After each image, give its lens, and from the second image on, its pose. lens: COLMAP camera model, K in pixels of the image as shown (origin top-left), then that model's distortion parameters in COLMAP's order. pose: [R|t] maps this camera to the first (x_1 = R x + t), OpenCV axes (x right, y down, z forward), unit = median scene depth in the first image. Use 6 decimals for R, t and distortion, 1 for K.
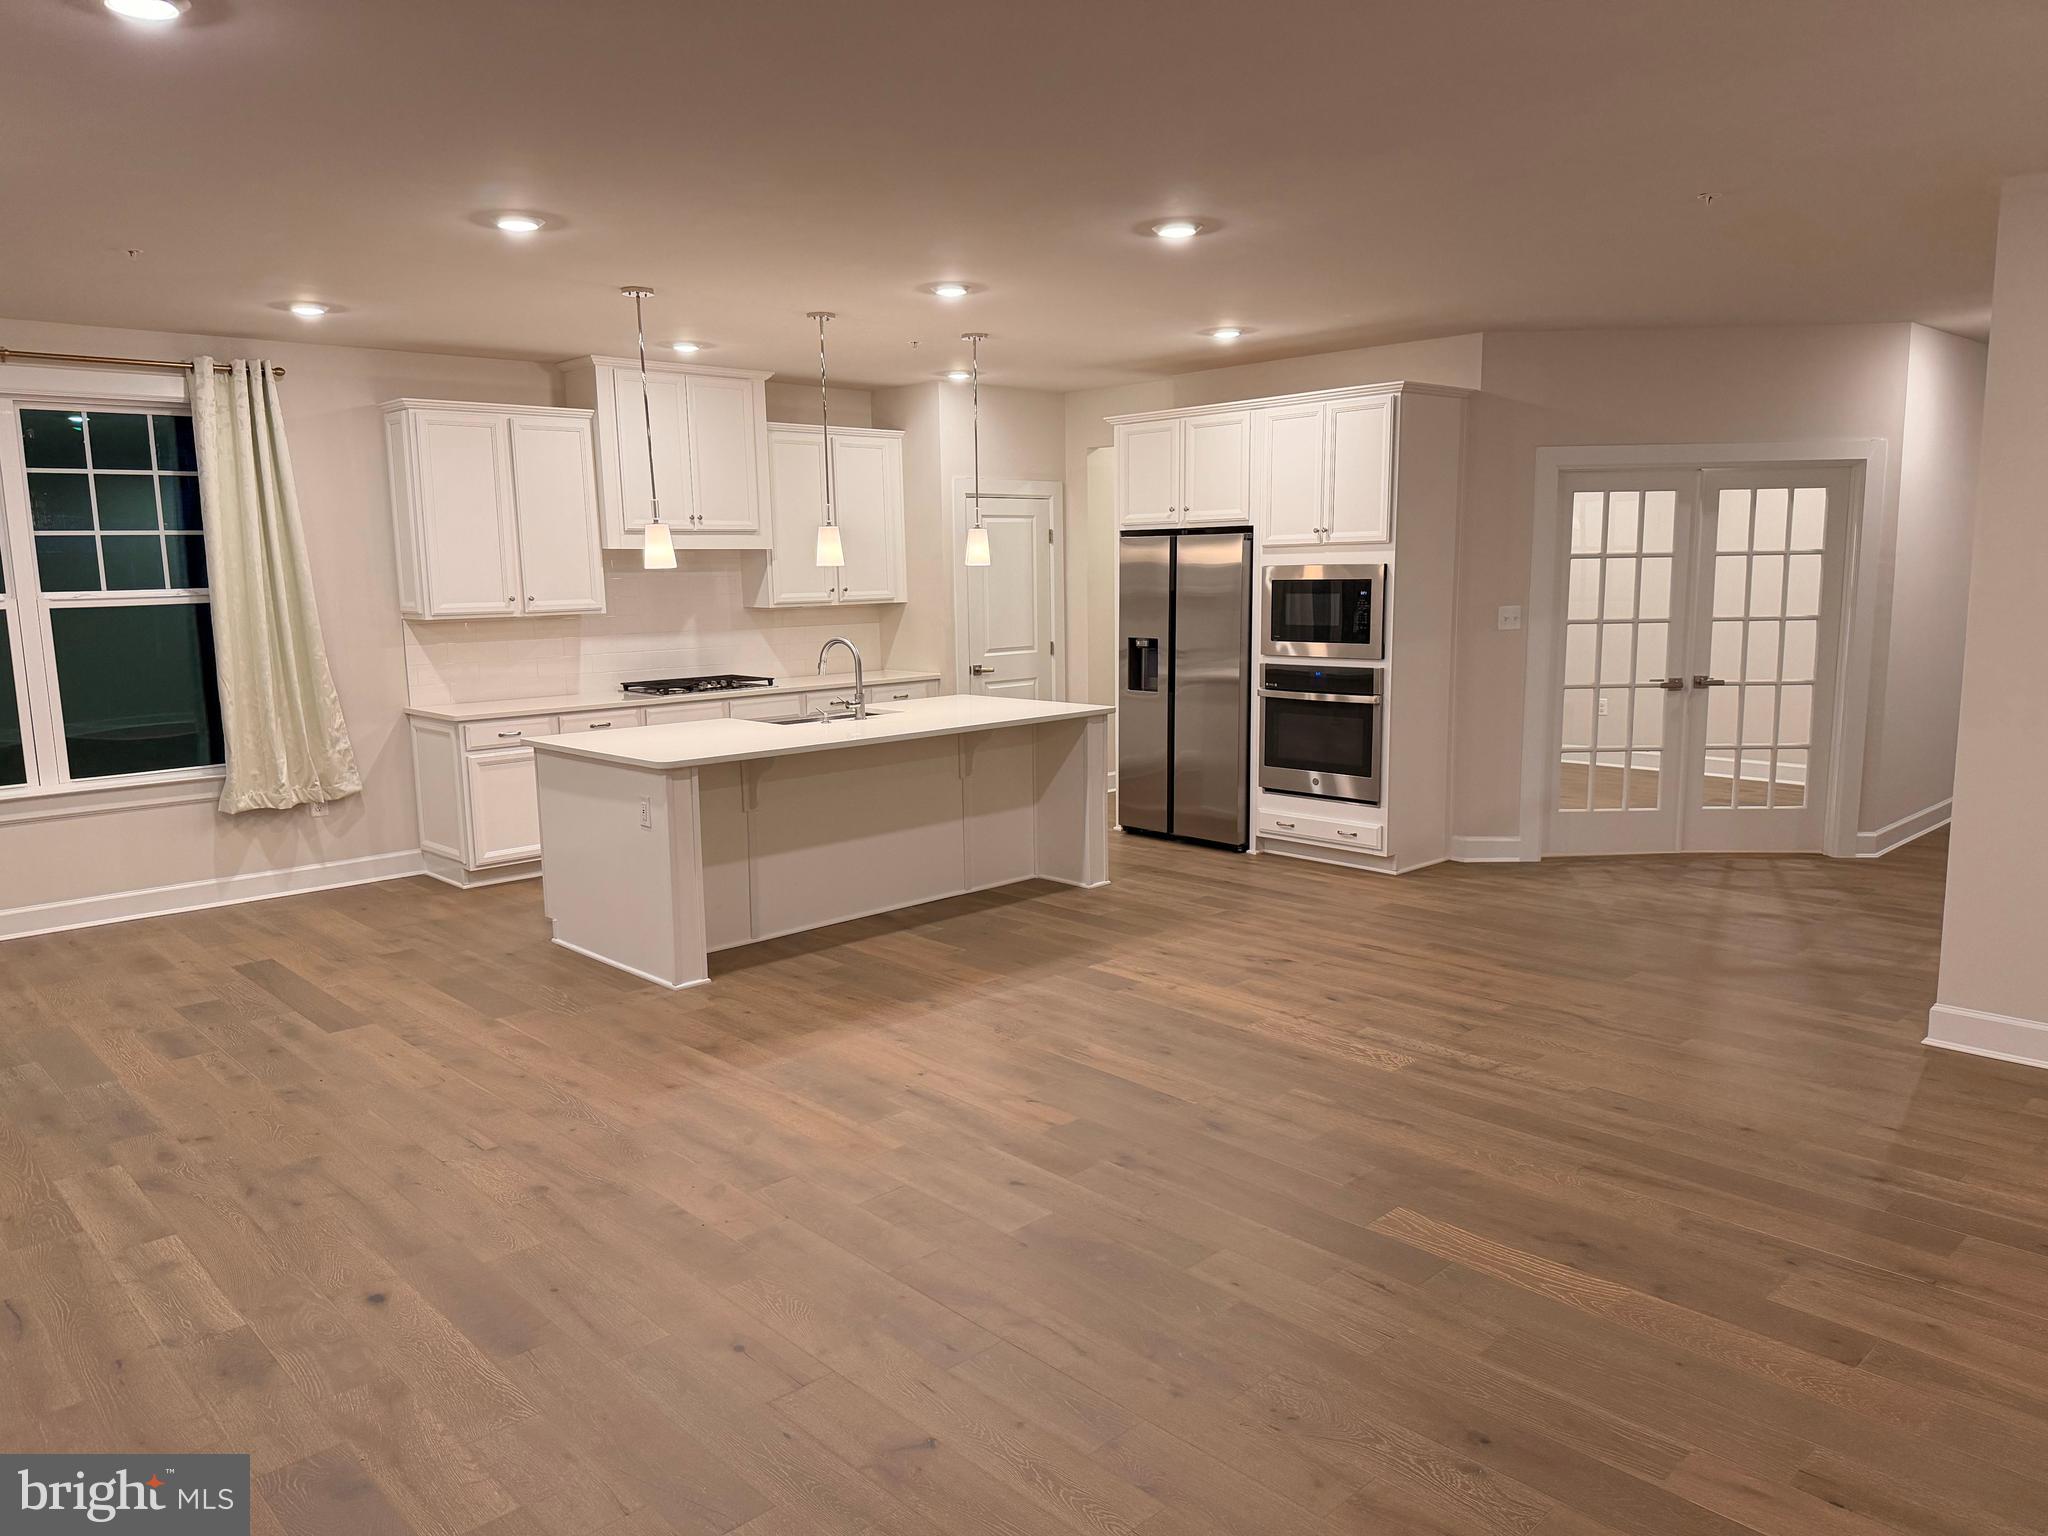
lens RADIAL K [[1431.1, 0, 1020.1], [0, 1431.1, 786.2], [0, 0, 1]] dist [0.076410, -0.103454]
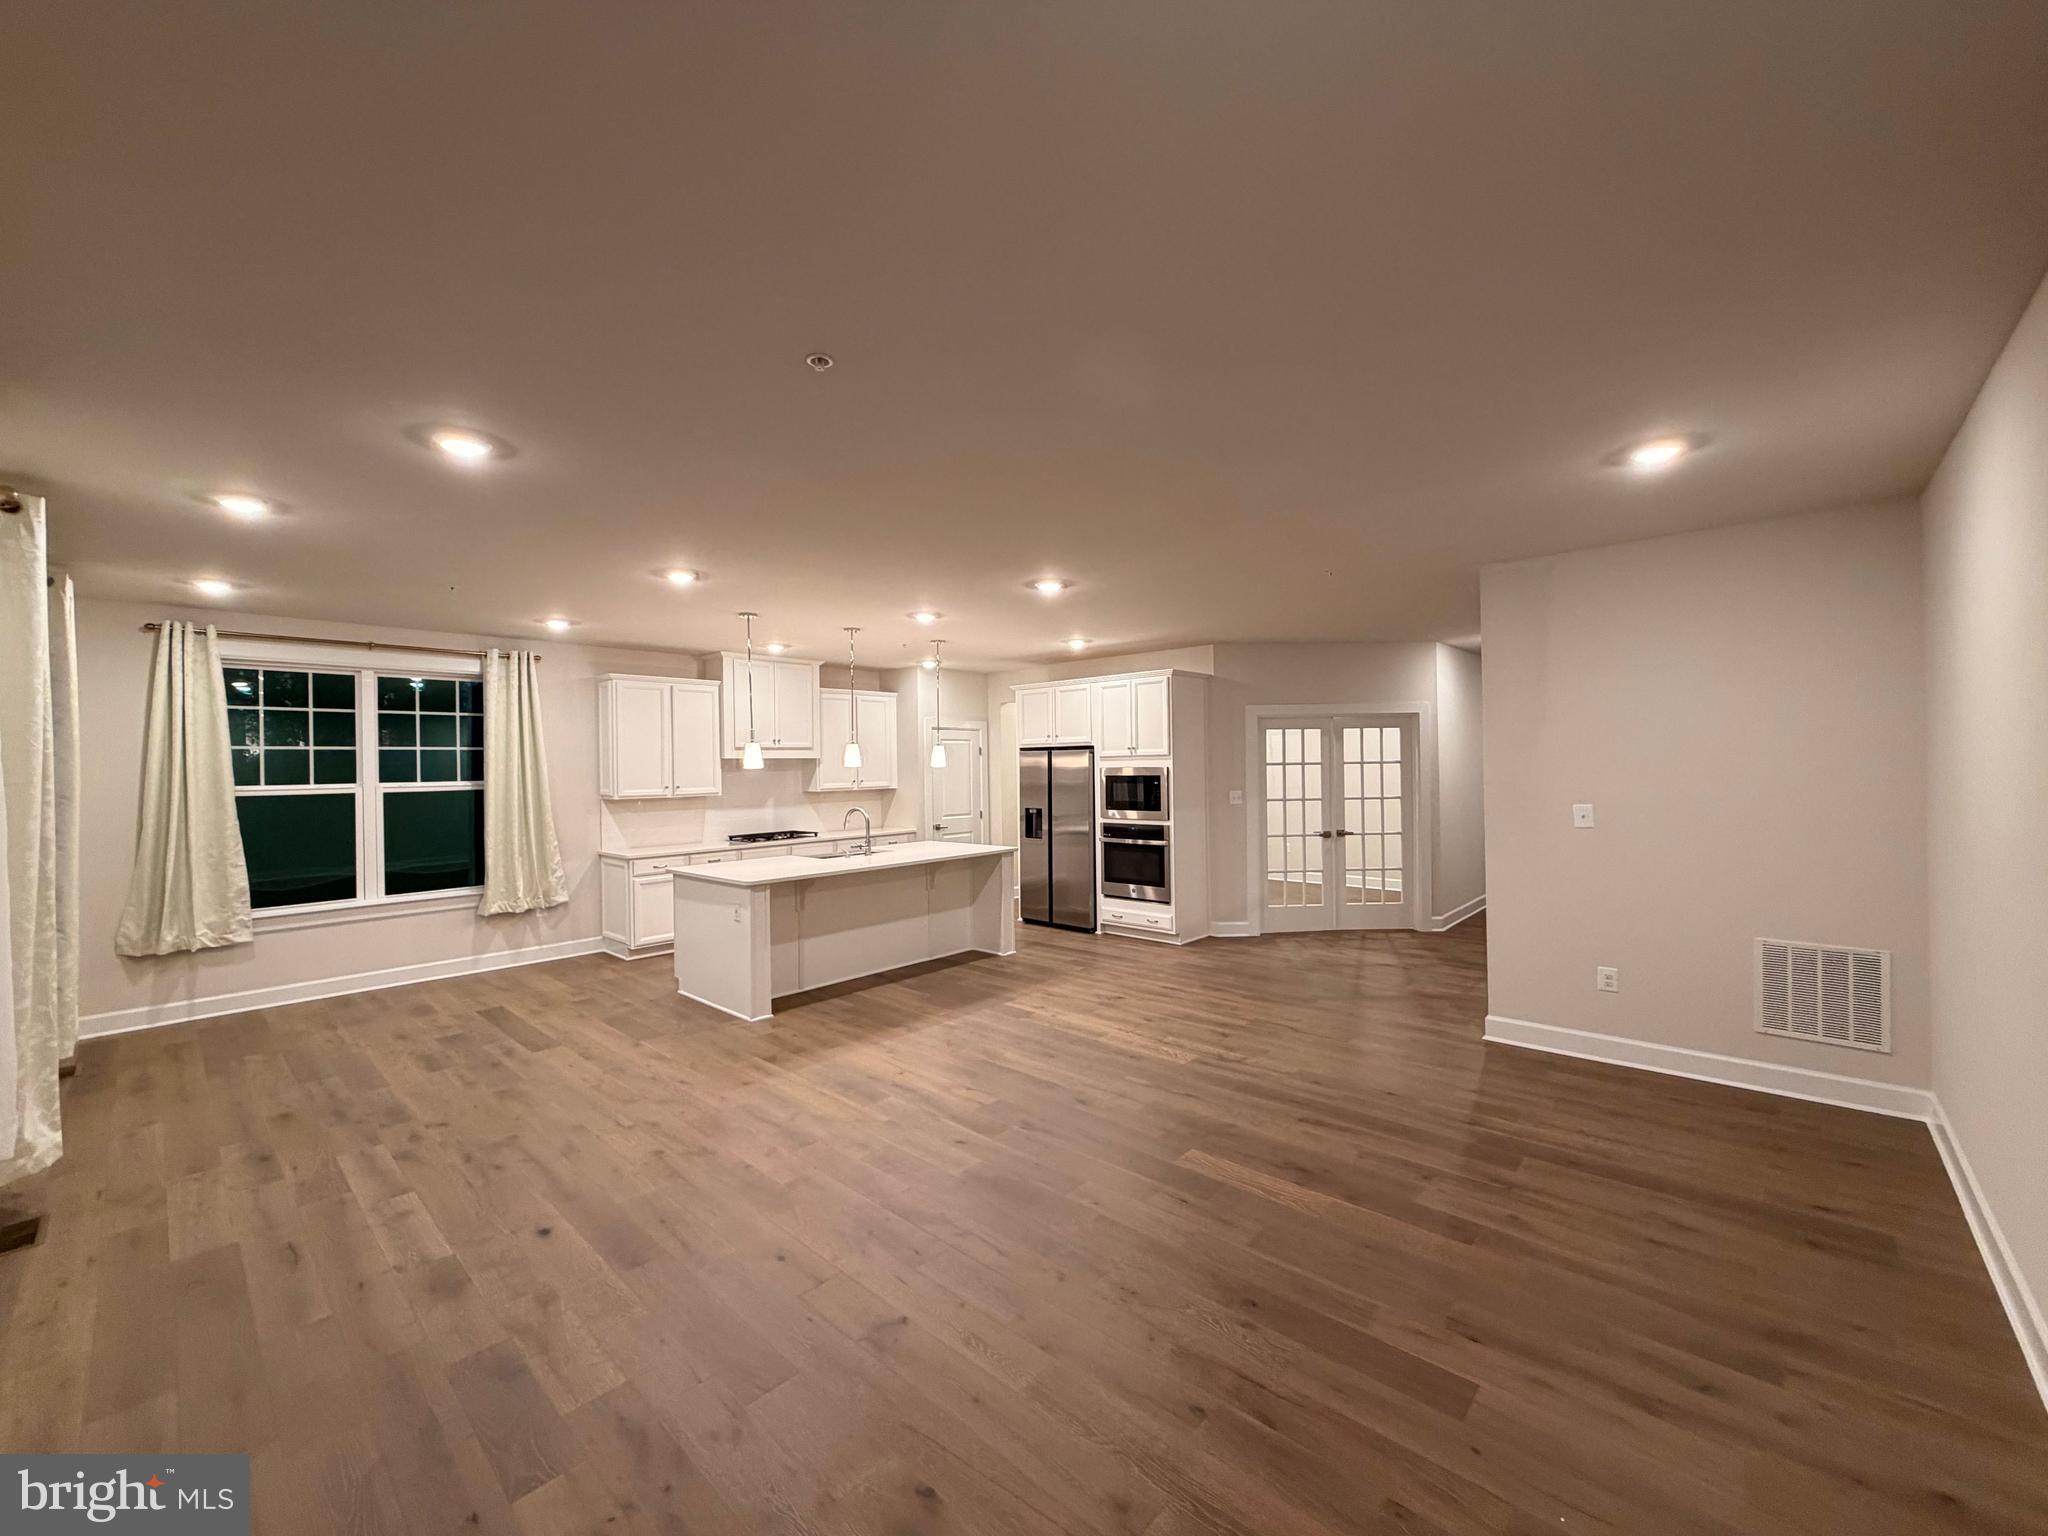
lens RADIAL K [[815.0, 0, 1017.8], [0, 815.0, 765.1], [0, 0, 1]] dist [-0.001094, 0.000270]
pose [[0.997736, 0.001664, 0.067224, 0.000101], [0.009068, 0.987233, -0.159025, 0.002678], [-0.066631, 0.159275, 0.984983, 0.017058]]
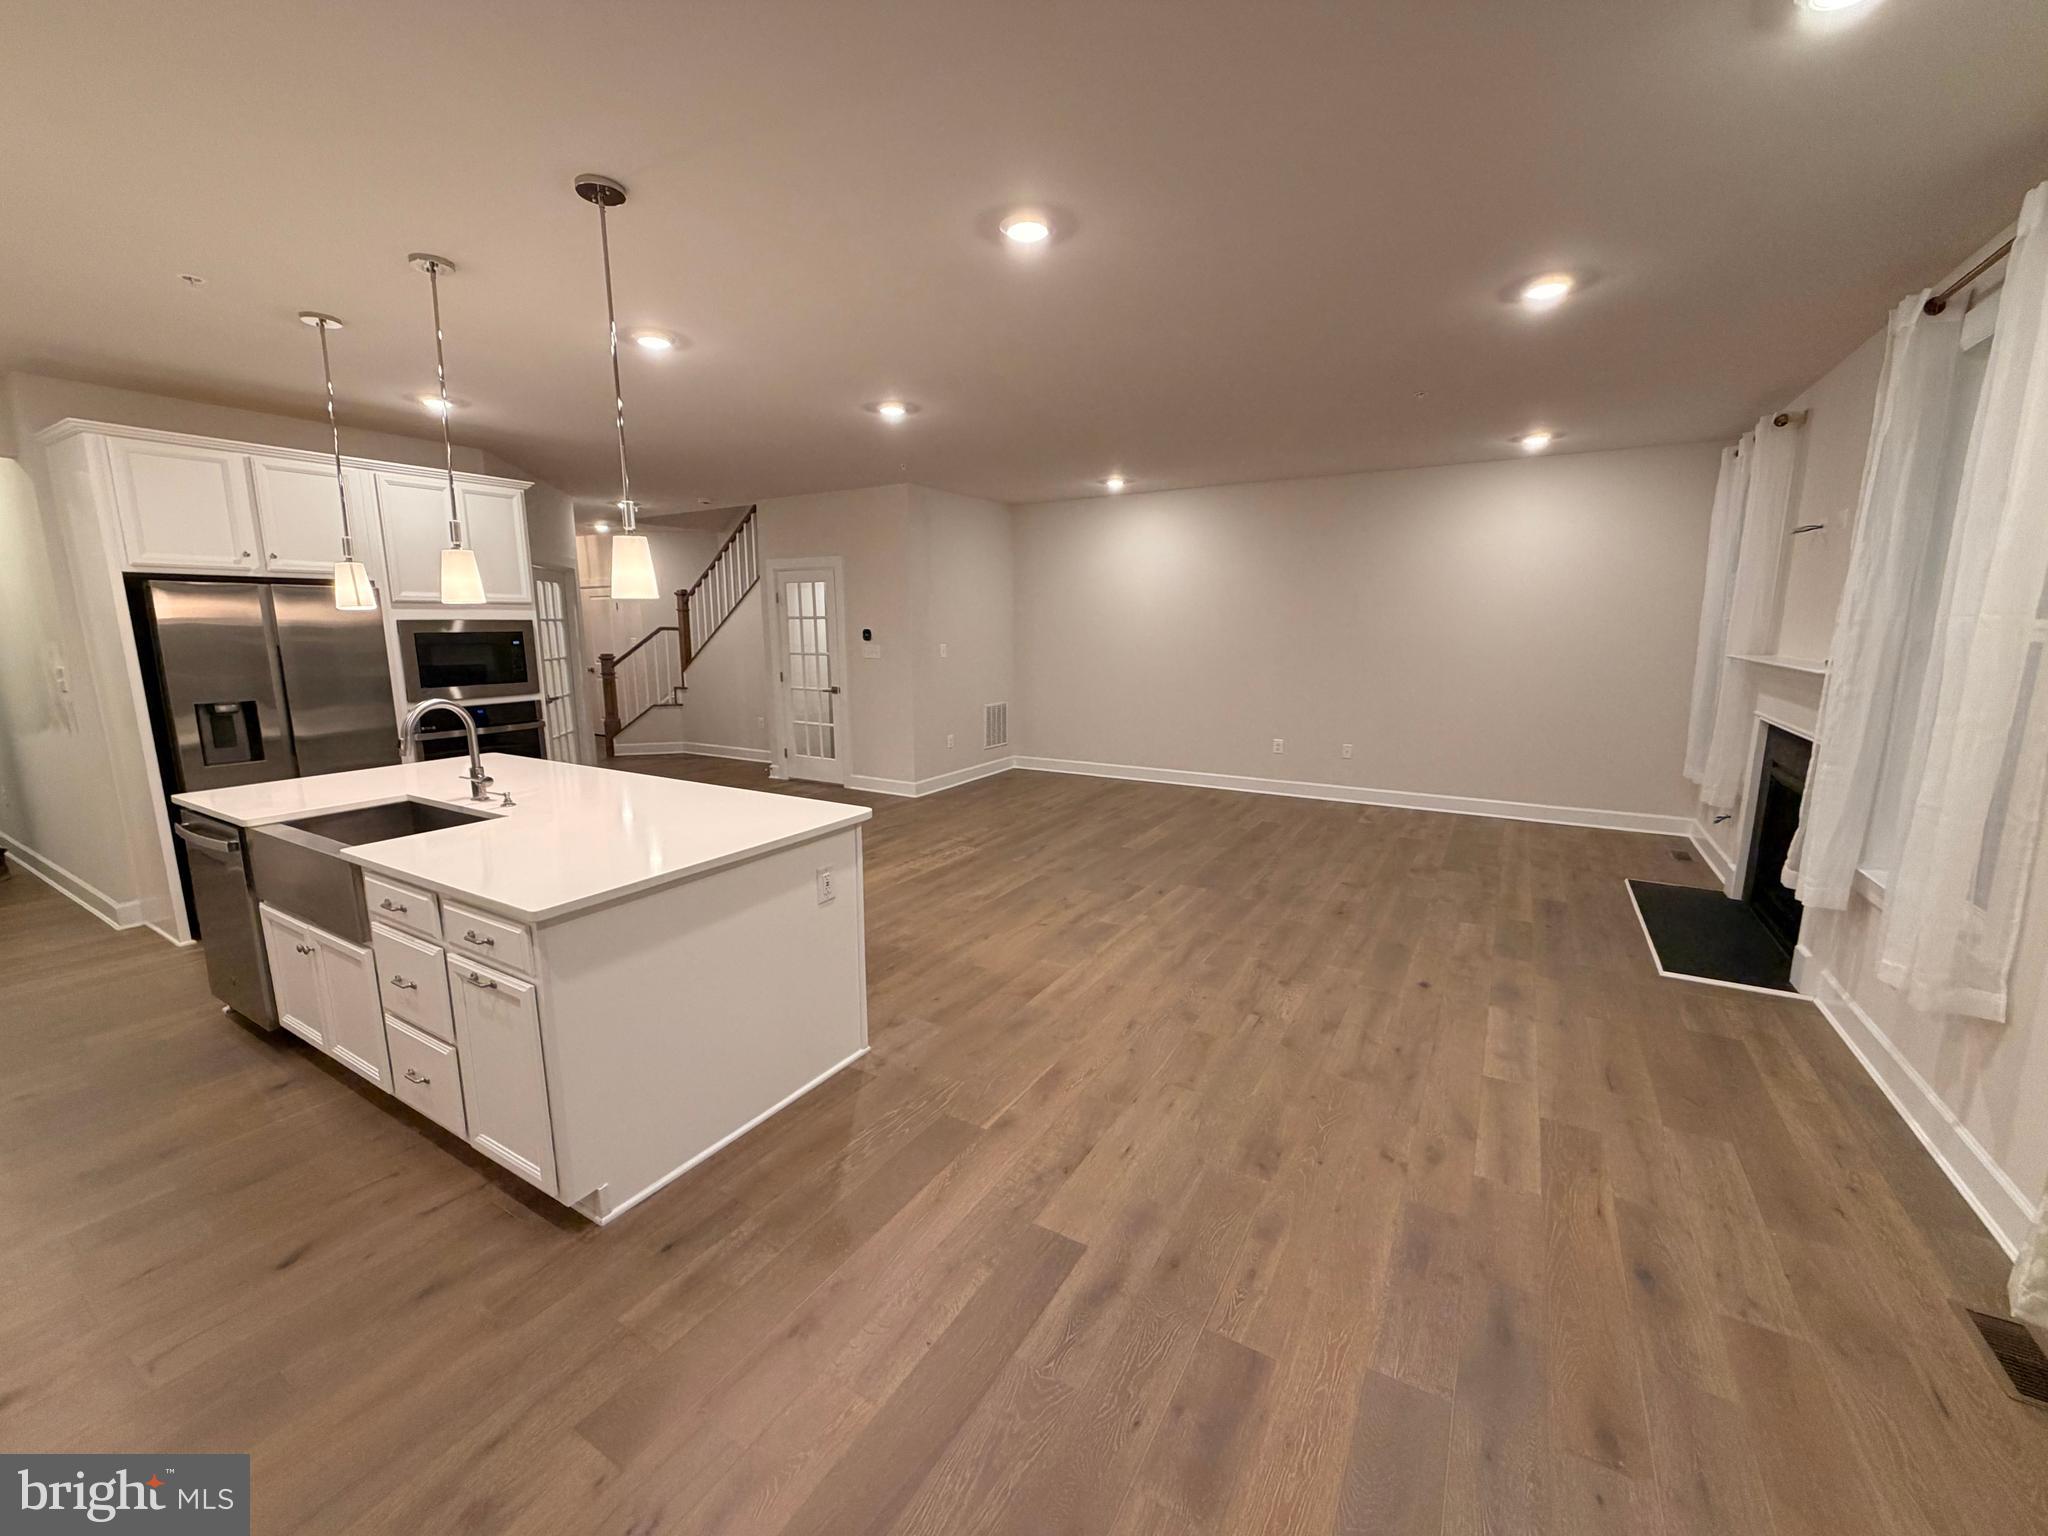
lens RADIAL K [[815.0, 0, 1018.6], [0, 815.0, 766.0], [0, 0, 1]] dist [-0.001094, 0.000270]
pose [[-0.267404, -0.148809, 0.952025, -0.651782], [0.160896, 0.967237, 0.196379, -0.111527], [-0.950057, 0.205689, -0.234700, 0.867781]]
